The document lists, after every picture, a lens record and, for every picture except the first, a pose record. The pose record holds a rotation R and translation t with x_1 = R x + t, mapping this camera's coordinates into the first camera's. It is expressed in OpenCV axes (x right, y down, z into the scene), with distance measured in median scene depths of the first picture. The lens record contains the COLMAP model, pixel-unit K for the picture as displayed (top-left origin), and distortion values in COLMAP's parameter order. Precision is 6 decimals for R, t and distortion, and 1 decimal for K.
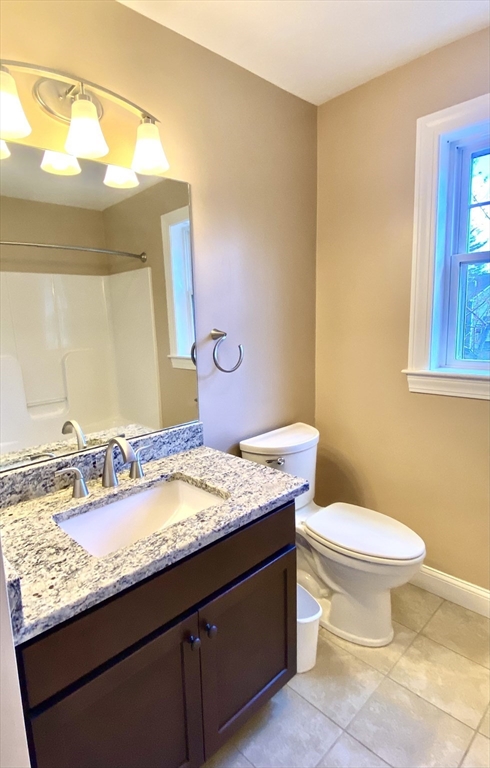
lens RADIAL K [[363.2, 0, 242.3], [0, 363.2, 365.9], [0, 0, 1]] dist [0.057234, -0.036222]
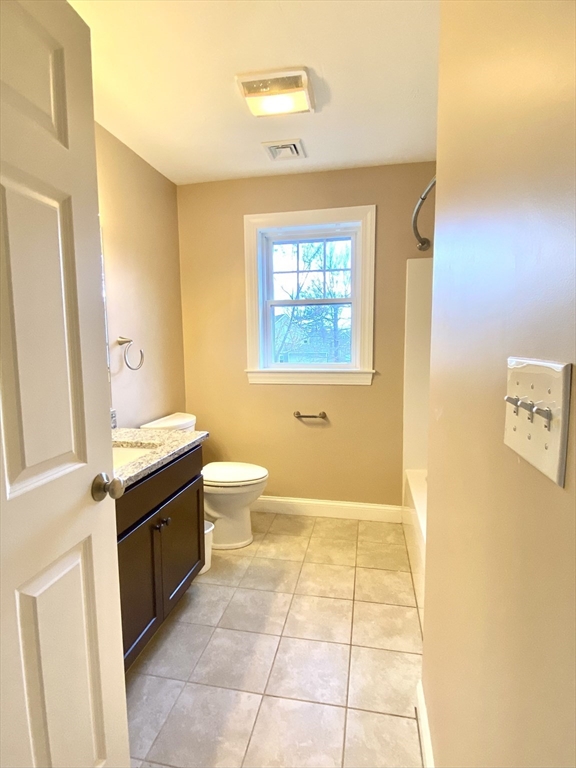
lens RADIAL K [[403.2, 0, 291.8], [0, 403.2, 381.9], [0, 0, 1]] dist [0.050979, -0.051608]
pose [[0.795631, -0.033334, 0.604864, -0.478137], [0.074666, 0.996268, -0.043311, 0.168209], [-0.601162, 0.079622, 0.795150, -0.505913]]
